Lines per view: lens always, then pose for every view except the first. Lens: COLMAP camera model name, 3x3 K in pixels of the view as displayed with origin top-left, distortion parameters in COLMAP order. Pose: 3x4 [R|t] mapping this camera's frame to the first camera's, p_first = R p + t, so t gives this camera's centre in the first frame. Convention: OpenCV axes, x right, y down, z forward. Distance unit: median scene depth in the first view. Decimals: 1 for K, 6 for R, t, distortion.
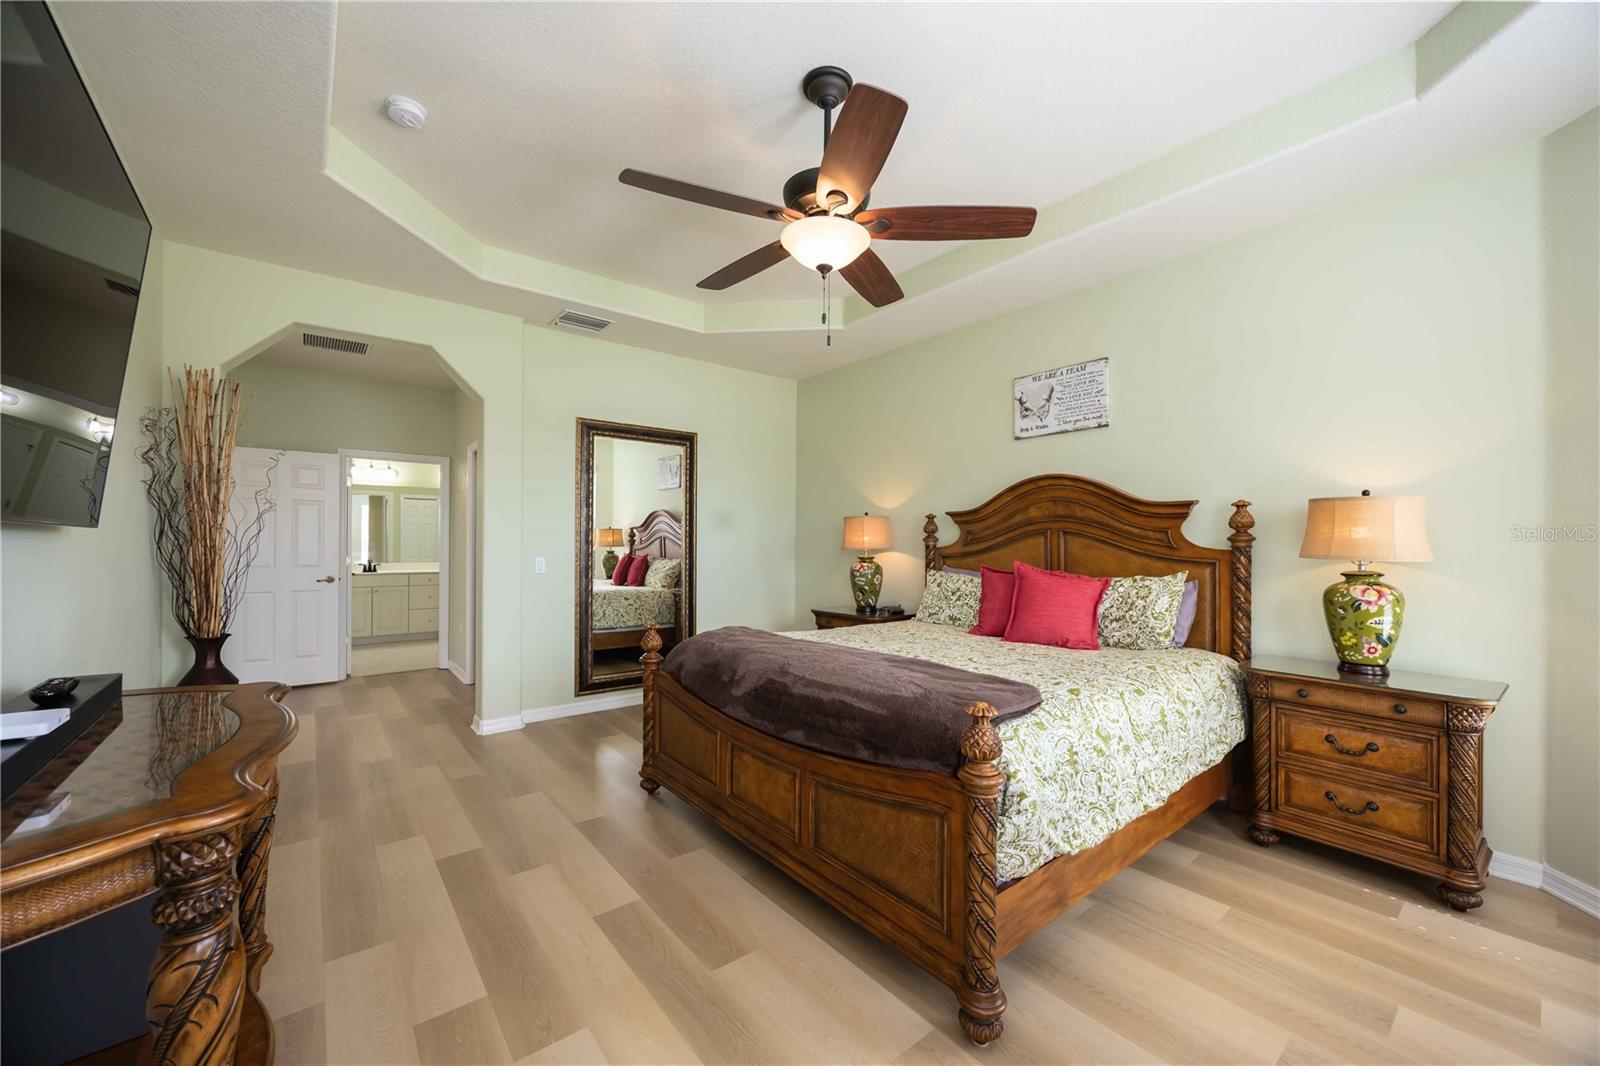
lens RADIAL K [[580.5, 0, 804.6], [0, 580.5, 542.1], [0, 0, 1]] dist [-0.000596, -0.000027]
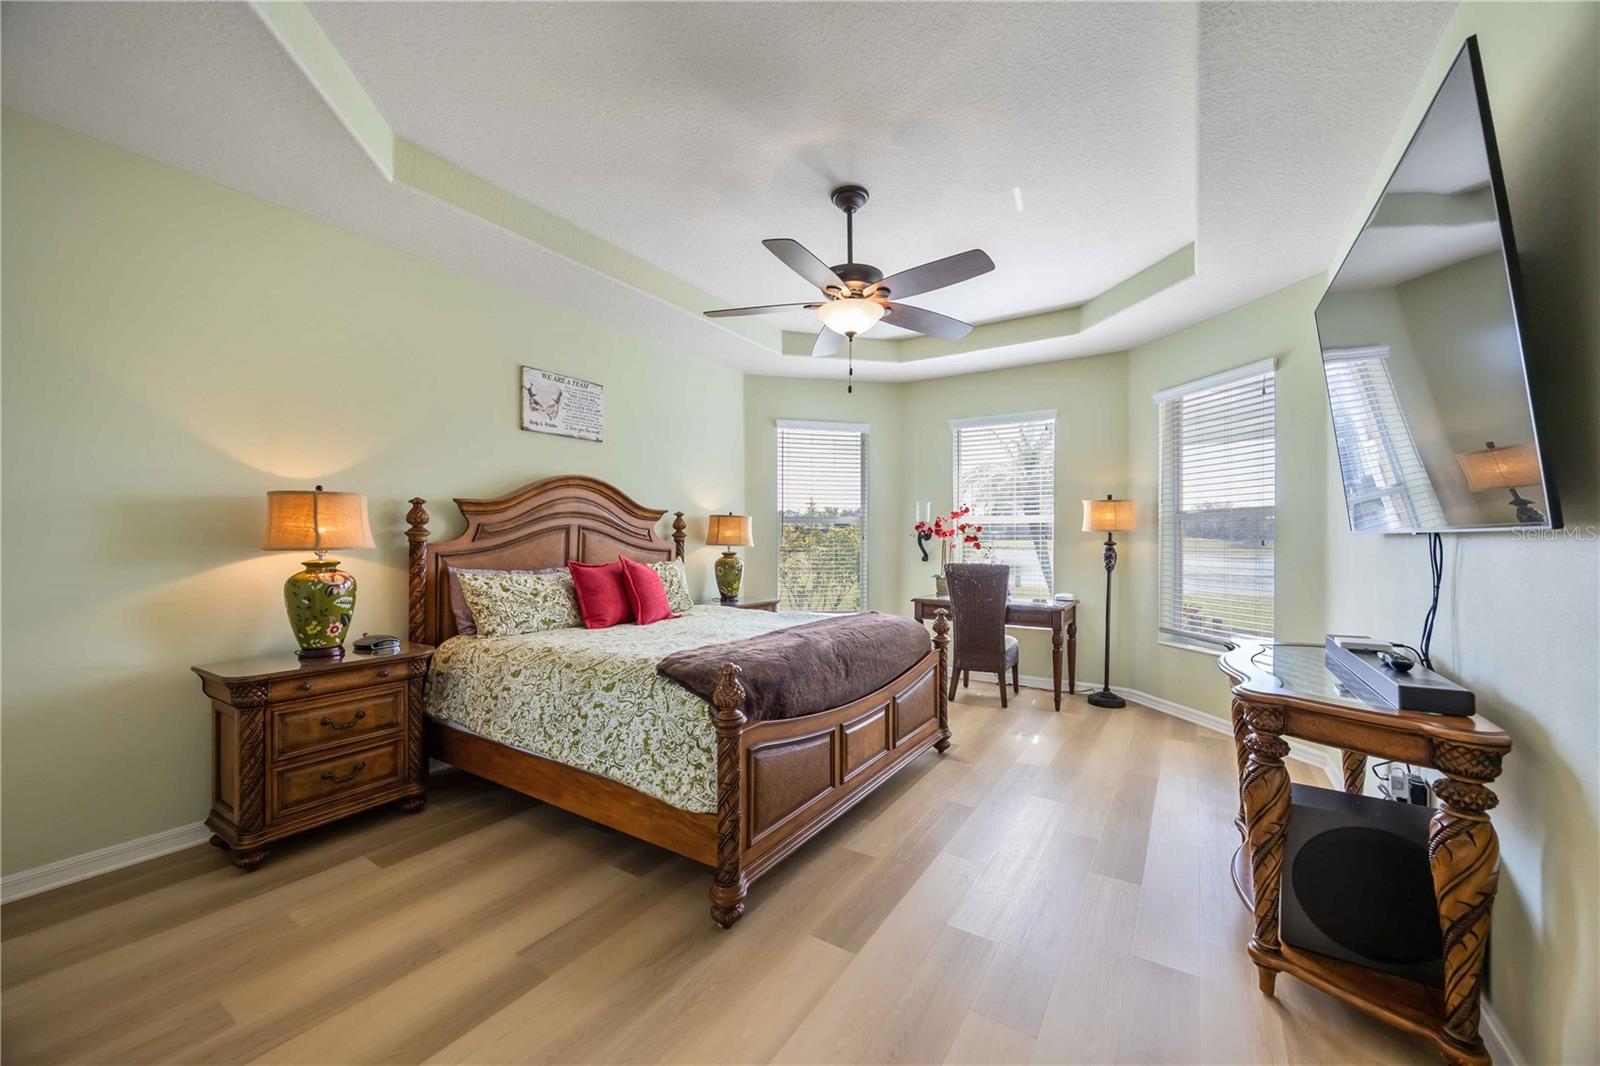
lens RADIAL K [[614.0, 0, 800.6], [0, 614.0, 536.8], [0, 0, 1]] dist [-0.000688, -0.000006]
pose [[-0.286923, 0.000910, 0.957953, -0.743201], [-0.002137, 0.999996, -0.001590, 0.000080], [-0.957951, -0.002503, -0.286920, 0.865595]]
